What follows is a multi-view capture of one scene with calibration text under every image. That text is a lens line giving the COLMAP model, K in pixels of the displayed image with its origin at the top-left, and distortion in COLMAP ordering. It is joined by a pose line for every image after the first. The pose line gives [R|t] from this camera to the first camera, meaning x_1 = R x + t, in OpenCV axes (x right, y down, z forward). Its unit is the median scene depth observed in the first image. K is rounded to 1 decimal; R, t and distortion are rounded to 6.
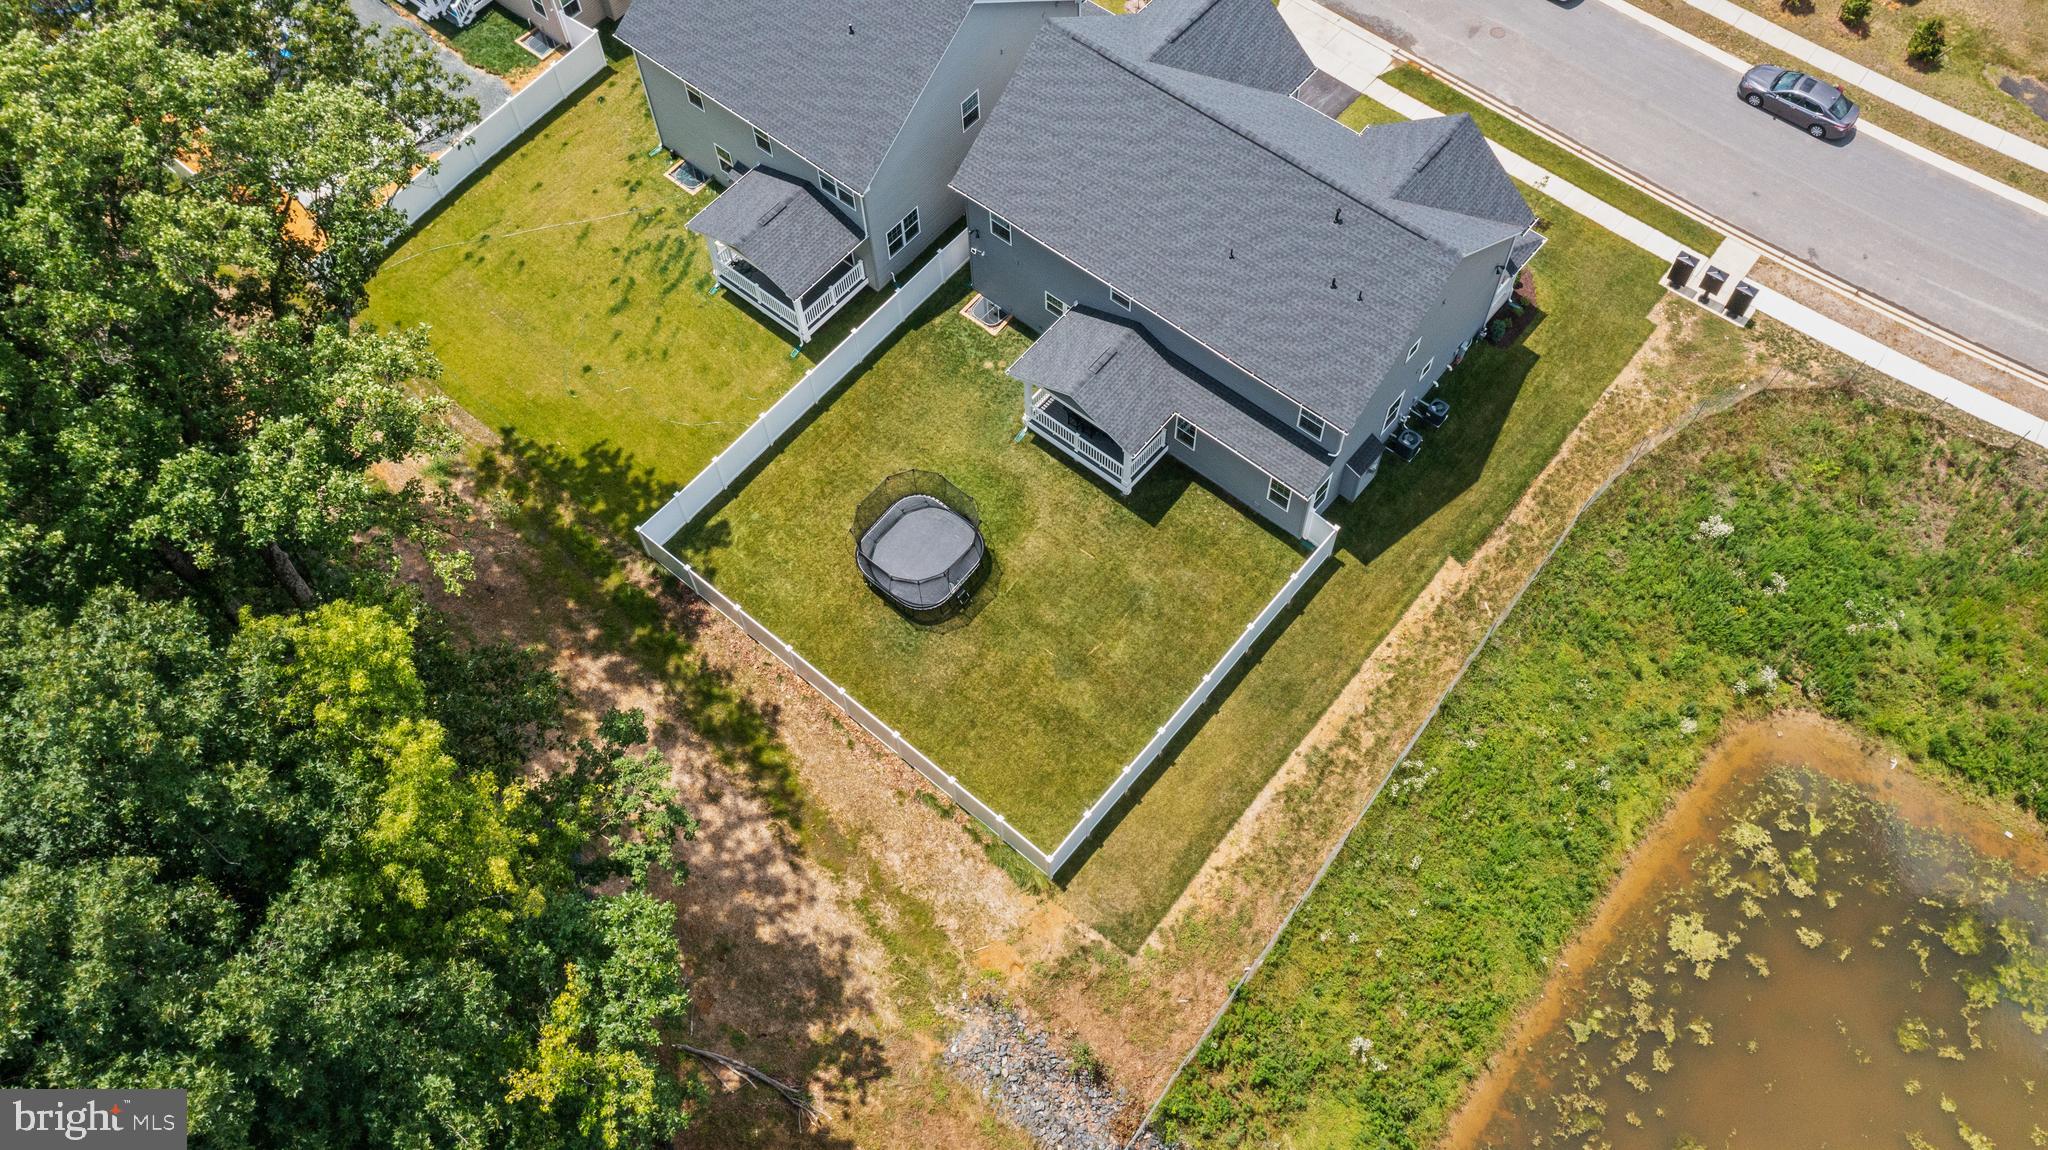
lens RADIAL K [[1662.3, 0, 1024.0], [0, 1662.3, 575.0], [0, 0, 1]] dist [0.001832, 0.000662]
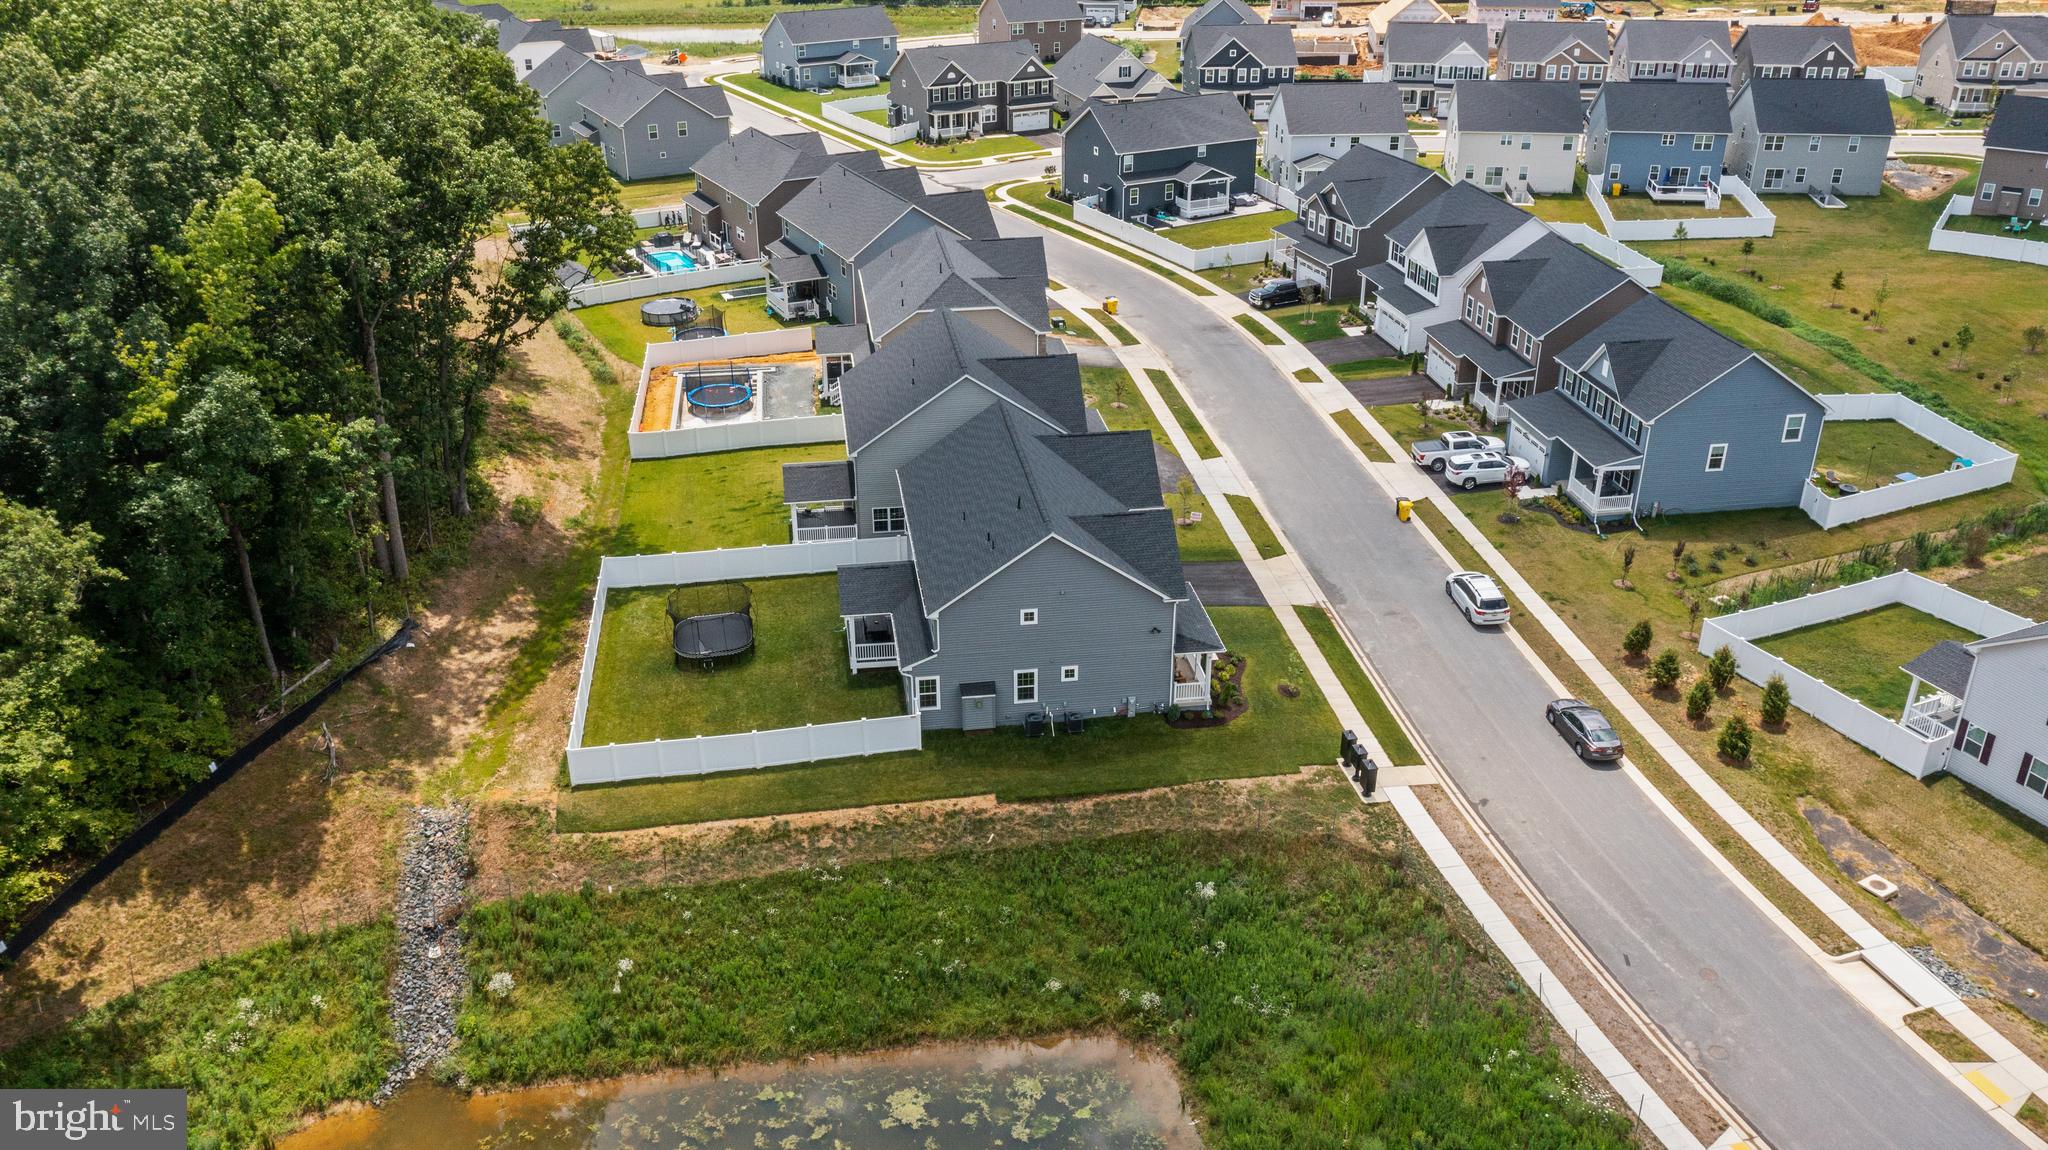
lens RADIAL K [[1662.3, 0, 1024.0], [0, 1662.3, 575.0], [0, 0, 1]] dist [0.001832, 0.000662]
pose [[0.739966, 0.307374, -0.598307, 0.979523], [-0.590982, 0.721876, -0.360050, 0.308096], [0.321234, 0.620013, 0.715816, 0.035228]]
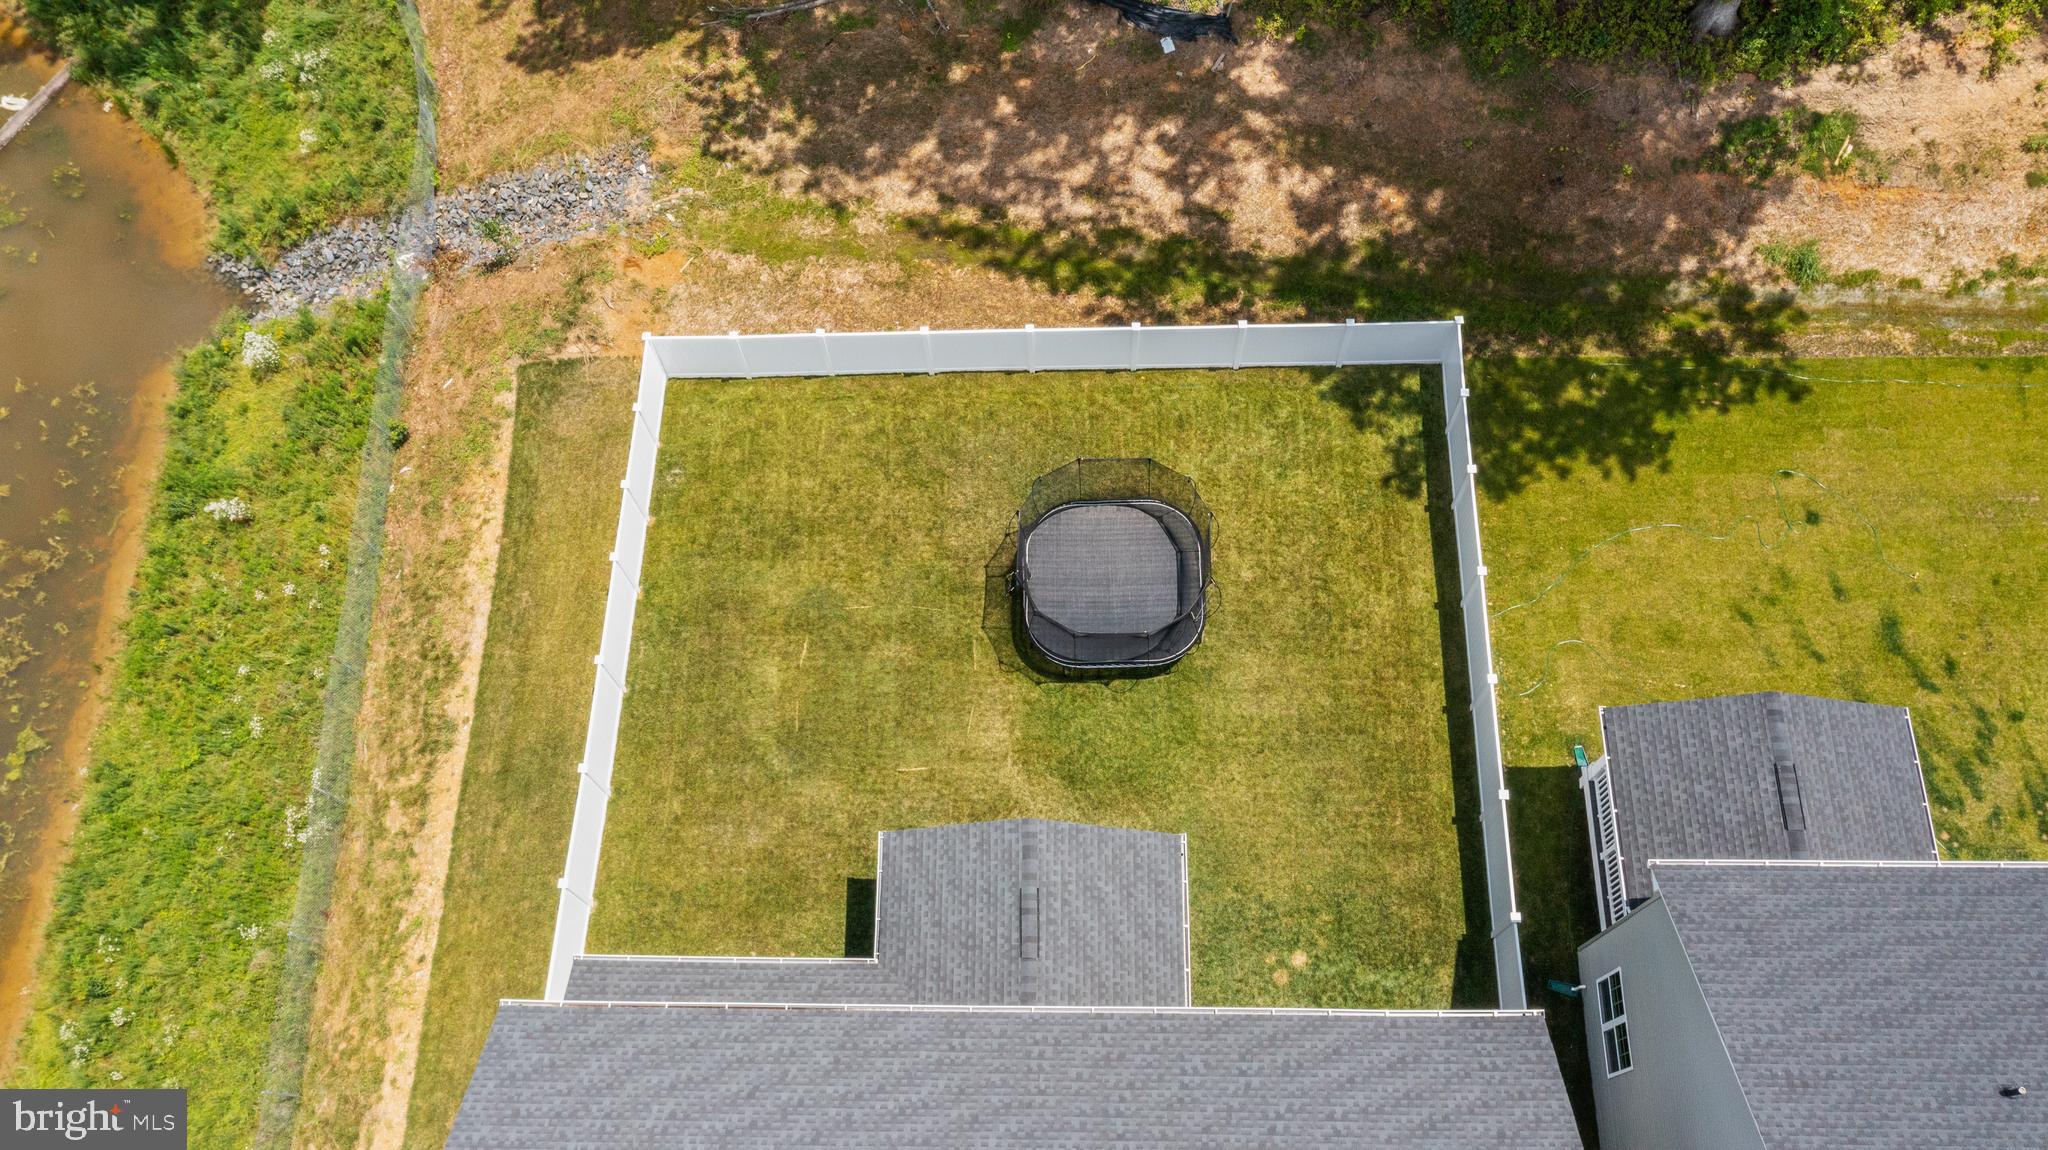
lens RADIAL K [[1648.7, 0, 960.3], [0, 1648.7, 575.1], [0, 0, 1]] dist [0.003692, -0.007099]
pose [[-0.785783, 0.584103, -0.203393, 0.106496], [-0.511151, -0.428128, 0.745272, -0.443542], [0.348238, 0.689586, 0.634981, 0.593153]]
